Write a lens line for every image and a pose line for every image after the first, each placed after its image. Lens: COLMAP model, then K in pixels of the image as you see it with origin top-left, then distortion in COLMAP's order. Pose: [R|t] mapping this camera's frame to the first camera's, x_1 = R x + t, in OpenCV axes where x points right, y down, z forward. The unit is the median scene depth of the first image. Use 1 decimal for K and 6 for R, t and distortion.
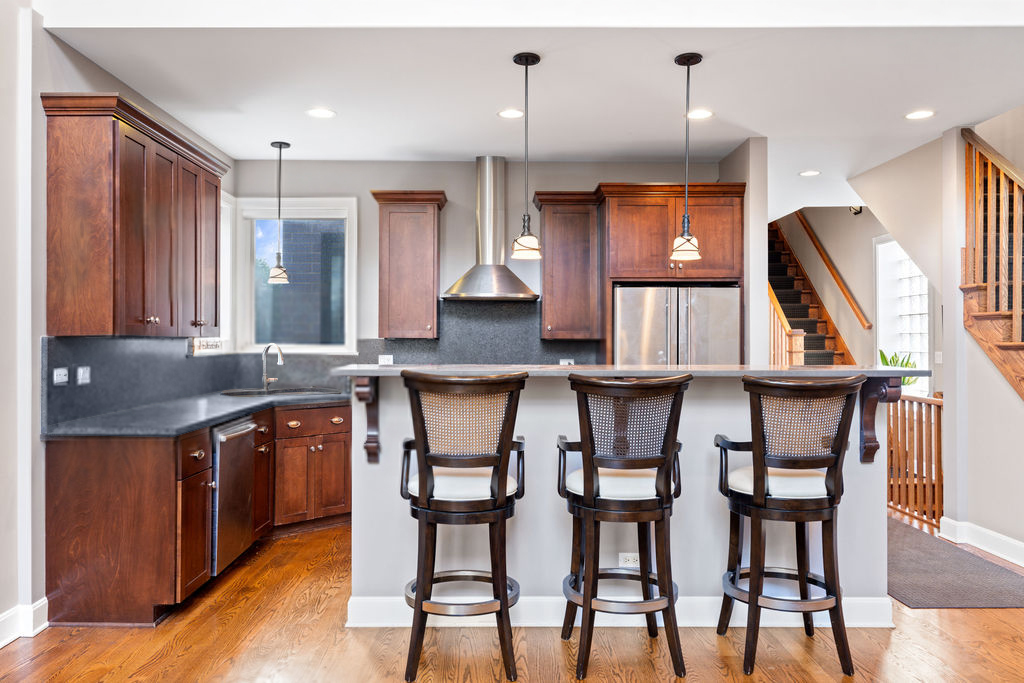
lens RADIAL K [[762.5, 0, 510.8], [0, 762.5, 342.2], [0, 0, 1]] dist [-0.000252, 0.000338]
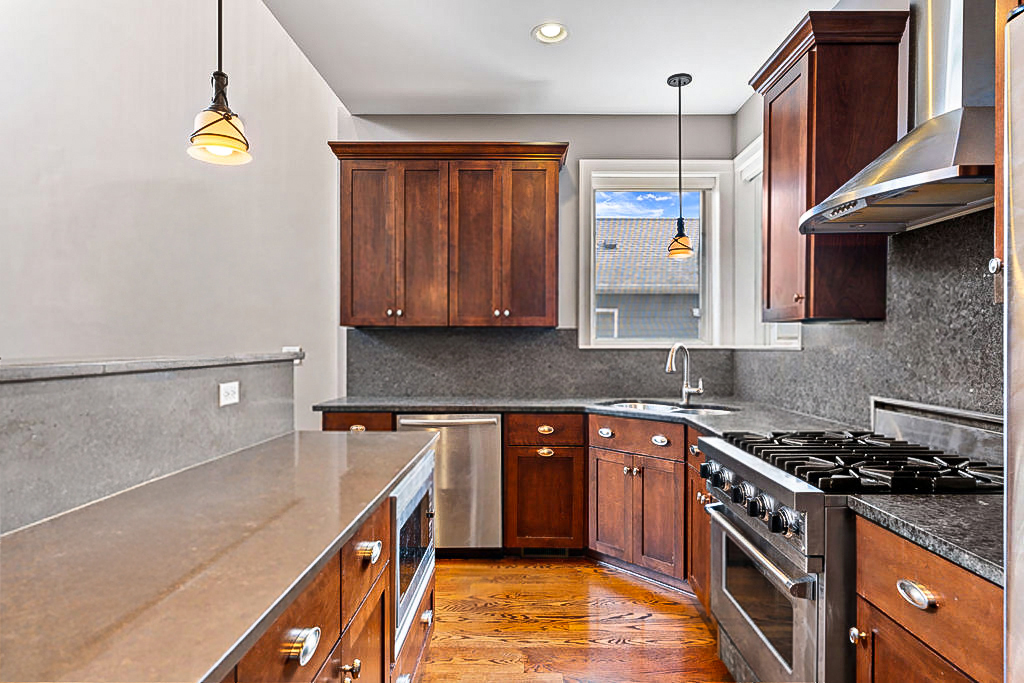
lens RADIAL K [[559.1, 0, 519.1], [0, 559.1, 348.2], [0, 0, 1]] dist [0.001615, -0.000497]
pose [[-0.010347, 0.013775, -0.999852, 0.324989], [0.008424, 0.999871, 0.013688, 0.007583], [0.999911, -0.008281, -0.010461, 0.951600]]
